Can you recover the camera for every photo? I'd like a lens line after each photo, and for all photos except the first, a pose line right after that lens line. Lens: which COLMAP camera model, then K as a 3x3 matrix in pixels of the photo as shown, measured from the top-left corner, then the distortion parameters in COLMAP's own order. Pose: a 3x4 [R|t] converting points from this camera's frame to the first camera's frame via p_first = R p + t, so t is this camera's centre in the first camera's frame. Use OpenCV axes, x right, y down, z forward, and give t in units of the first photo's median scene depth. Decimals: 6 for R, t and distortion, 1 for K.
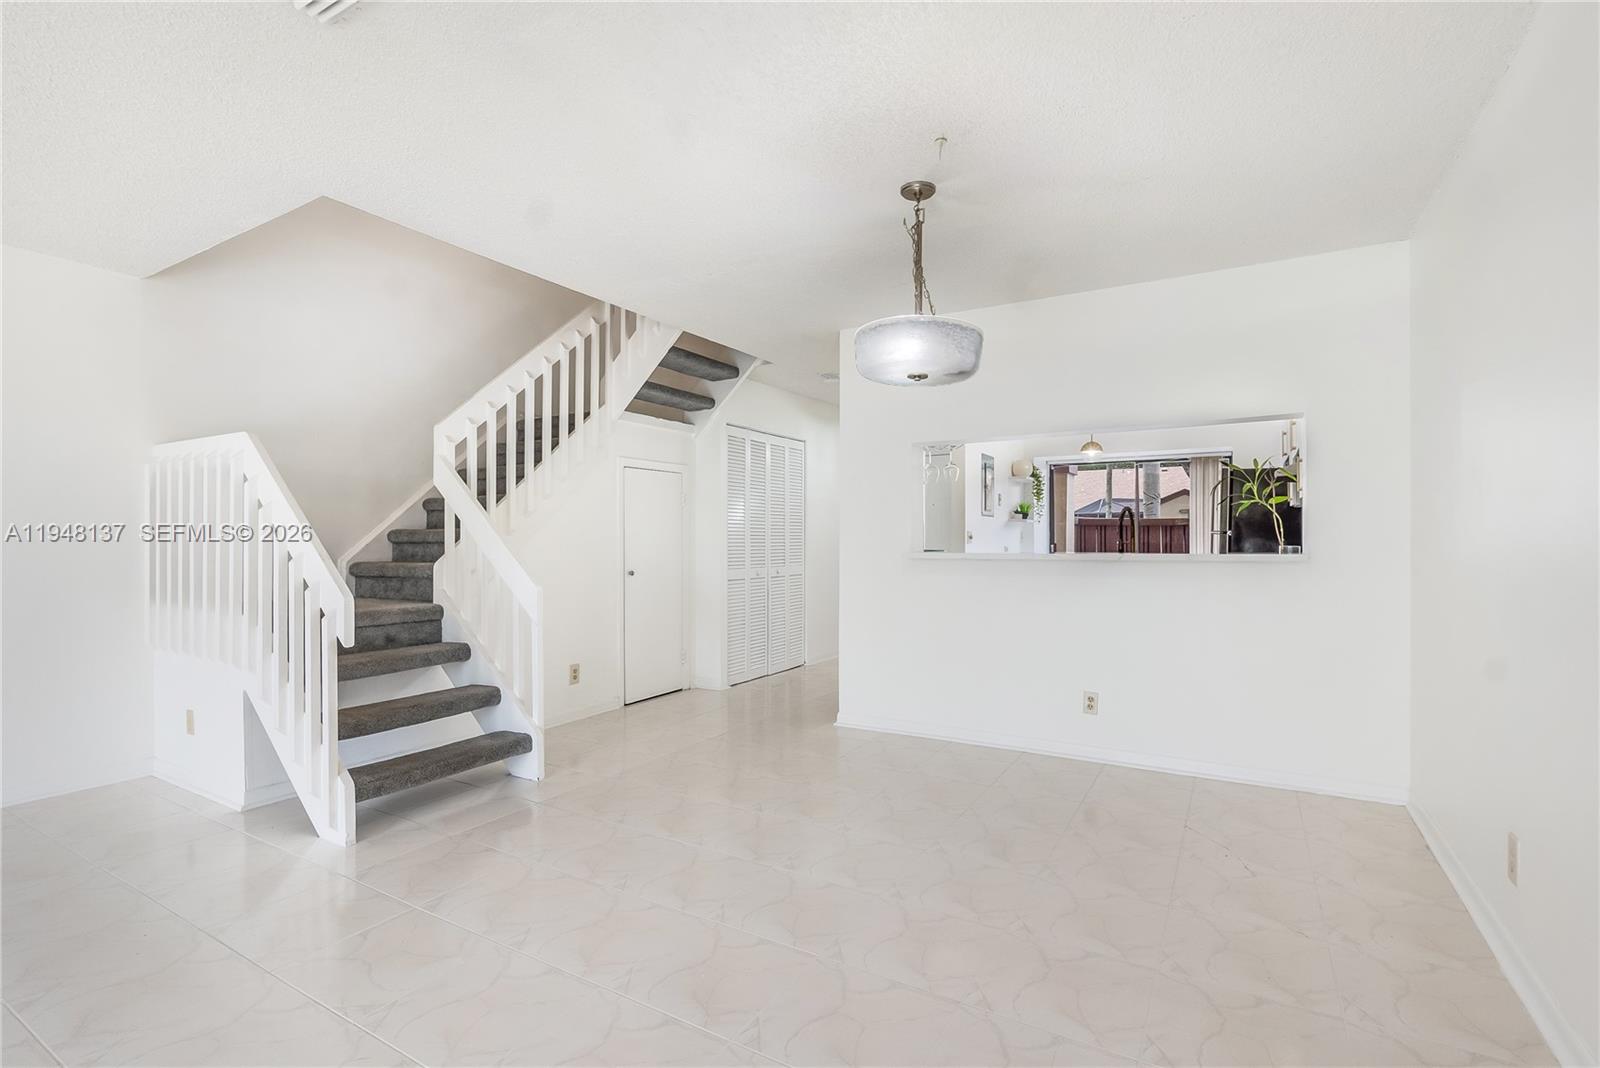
lens RADIAL K [[747.8, 0, 797.3], [0, 747.8, 521.5], [0, 0, 1]] dist [-0.002161, 0.000040]
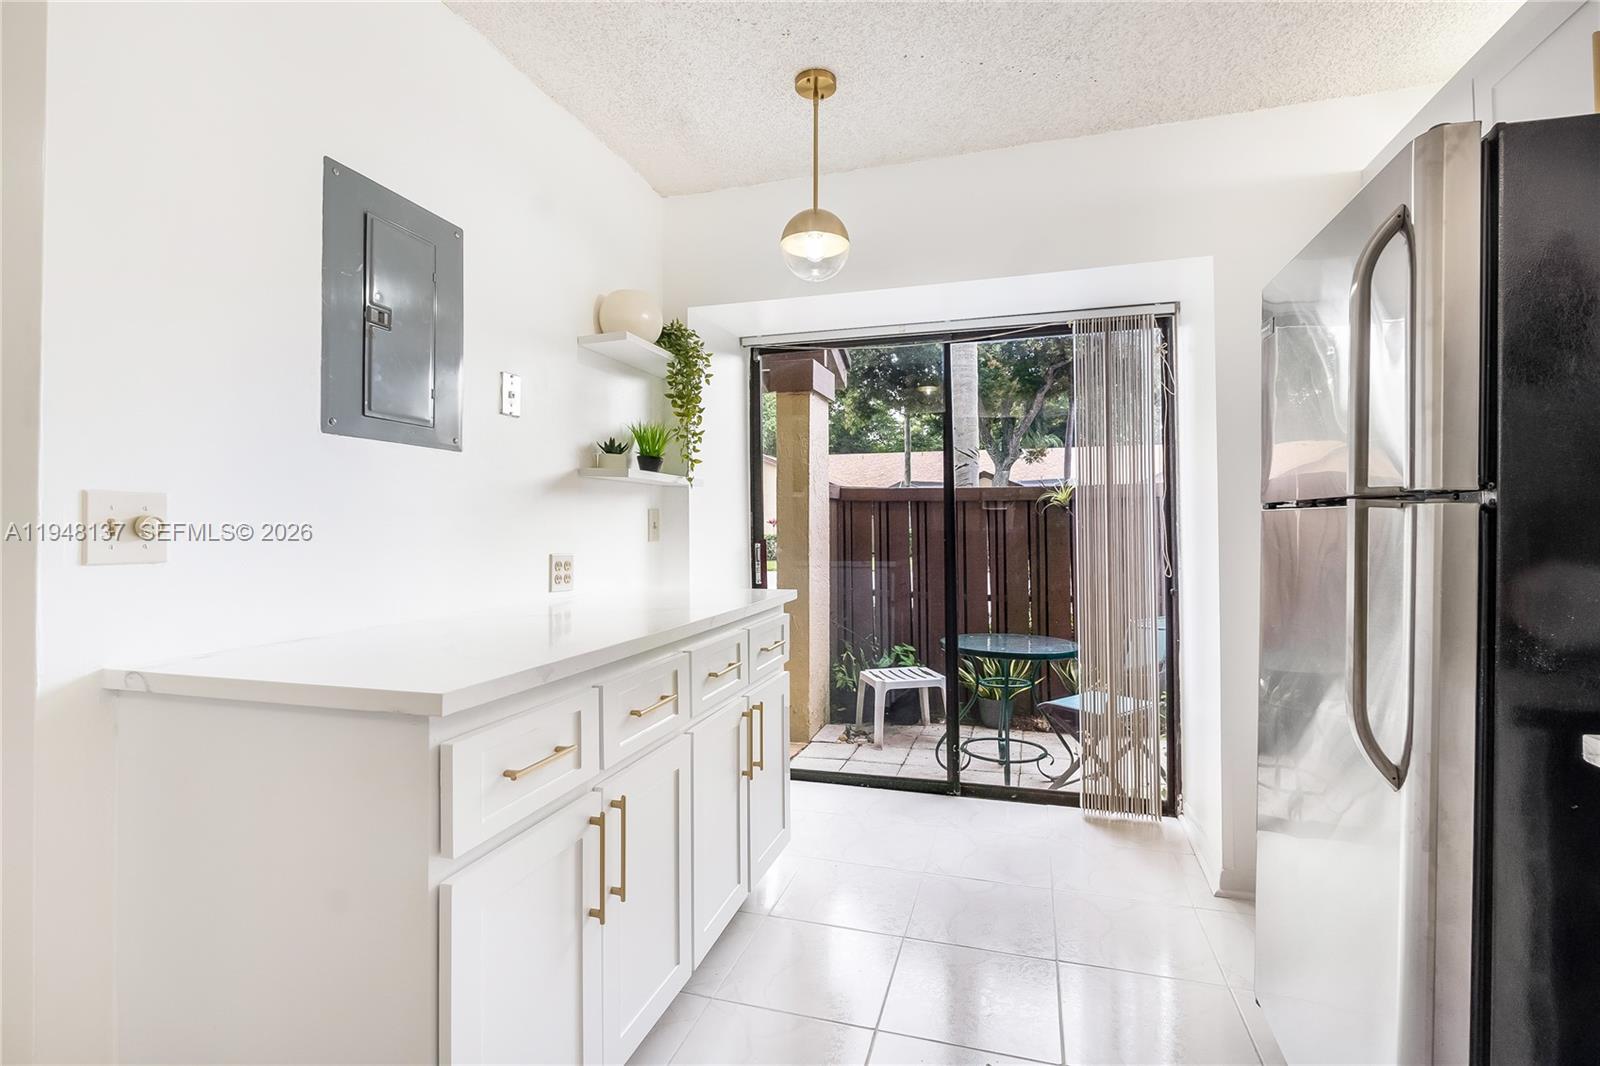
lens RADIAL K [[747.8, 0, 797.3], [0, 747.8, 520.5], [0, 0, 1]] dist [-0.002161, 0.000040]
pose [[0.970243, -0.000018, 0.242132, 0.170963], [-0.003777, 0.999877, 0.015209, 0.008014], [-0.242103, -0.015671, 0.970124, 0.385616]]
